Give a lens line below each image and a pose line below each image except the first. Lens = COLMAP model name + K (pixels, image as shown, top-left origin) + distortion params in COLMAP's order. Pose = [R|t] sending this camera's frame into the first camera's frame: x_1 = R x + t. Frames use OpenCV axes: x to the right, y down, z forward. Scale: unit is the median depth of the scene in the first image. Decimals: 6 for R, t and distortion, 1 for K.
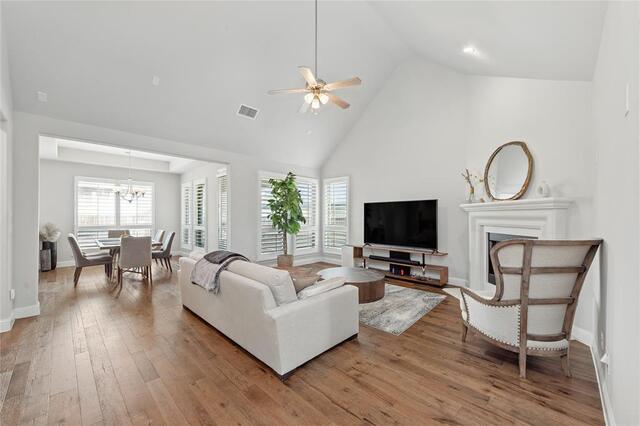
lens RADIAL K [[254.1, 0, 325.7], [0, 254.1, 211.3], [0, 0, 1]] dist [0.003759, -0.000345]
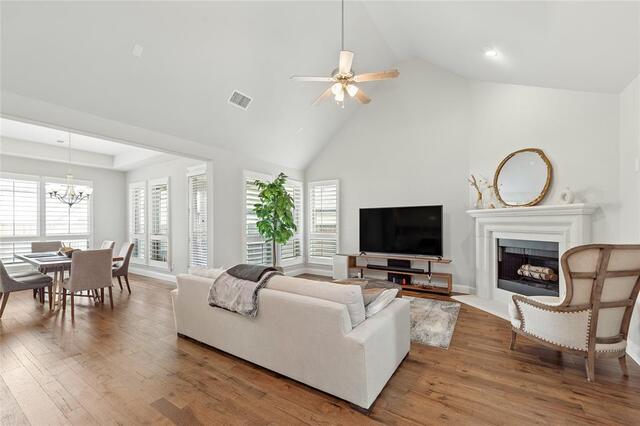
lens RADIAL K [[271.8, 0, 313.4], [0, 271.8, 218.3], [0, 0, 1]] dist [0.003754, 0.000317]
pose [[0.983700, 0.000154, 0.179818, -0.285727], [-0.000109, 1.000000, -0.000257, 0.005220], [-0.179818, 0.000234, 0.983700, 0.077359]]
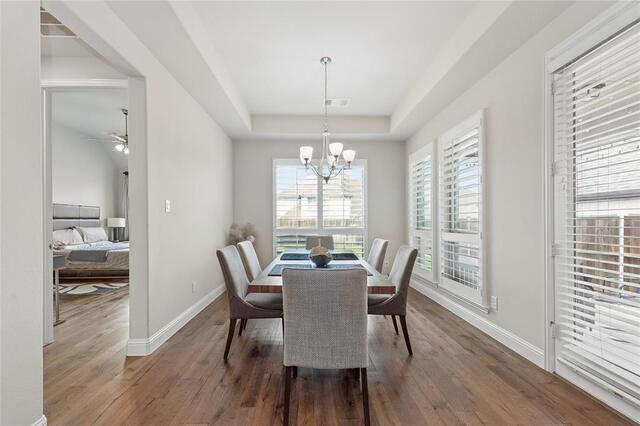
lens RADIAL K [[254.1, 0, 316.8], [0, 254.1, 223.9], [0, 0, 1]] dist [0.003759, -0.000345]
pose [[0.721537, 0.004982, -0.692358, -0.659136], [0.005326, 0.999905, 0.012745, 0.061104], [0.692355, -0.012883, 0.721442, 0.934540]]
